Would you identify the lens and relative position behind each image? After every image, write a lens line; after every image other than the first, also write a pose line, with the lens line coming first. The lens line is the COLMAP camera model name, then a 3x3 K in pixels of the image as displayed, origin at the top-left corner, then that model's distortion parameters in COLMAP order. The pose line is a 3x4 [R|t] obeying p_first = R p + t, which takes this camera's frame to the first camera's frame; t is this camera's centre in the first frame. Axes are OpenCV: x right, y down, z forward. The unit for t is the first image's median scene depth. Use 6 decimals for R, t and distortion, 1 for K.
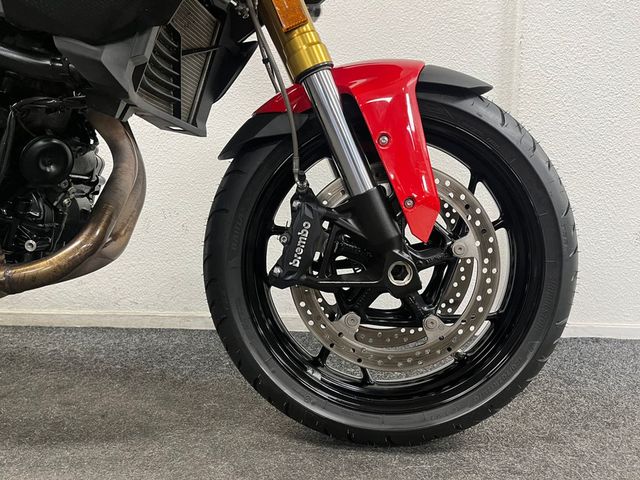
lens RADIAL K [[483.5, 0, 322.2], [0, 483.5, 240.3], [0, 0, 1]] dist [0.068774, -0.074431]
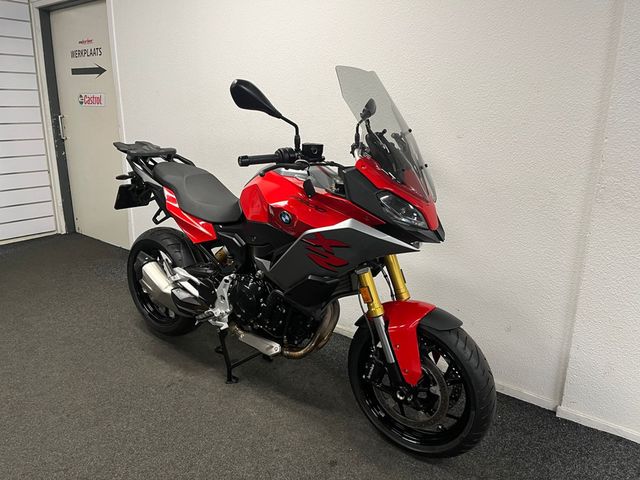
lens RADIAL K [[483.5, 0, 317.6], [0, 483.5, 238.3], [0, 0, 1]] dist [0.068774, -0.074431]
pose [[0.800963, 0.153053, -0.578820, 1.036554], [-0.053102, 0.981123, 0.185949, -1.067012], [0.596354, -0.118202, 0.793971, -1.101603]]
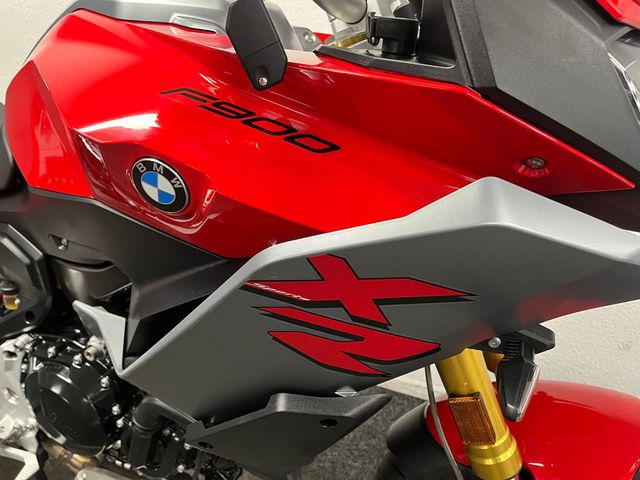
lens RADIAL K [[483.5, 0, 317.6], [0, 483.5, 242.6], [0, 0, 1]] dist [0.068774, -0.074431]
pose [[0.927679, 0.145552, -0.343840, -0.059194], [-0.023659, 0.941954, 0.334908, -0.855651], [0.372628, -0.302552, 0.877275, 0.200866]]
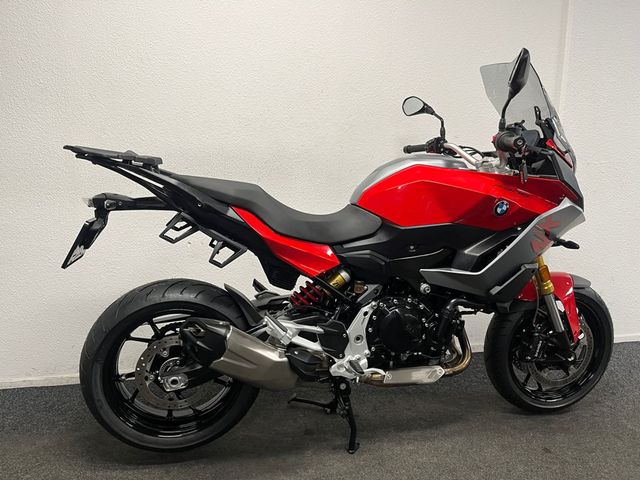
lens RADIAL K [[483.5, 0, 321.7], [0, 483.5, 242.7], [0, 0, 1]] dist [0.068774, -0.074431]
pose [[0.973192, -0.045447, 0.225460, -1.660167], [0.023256, 0.994703, 0.100125, -0.810710], [-0.228816, -0.092197, 0.969094, -1.248512]]
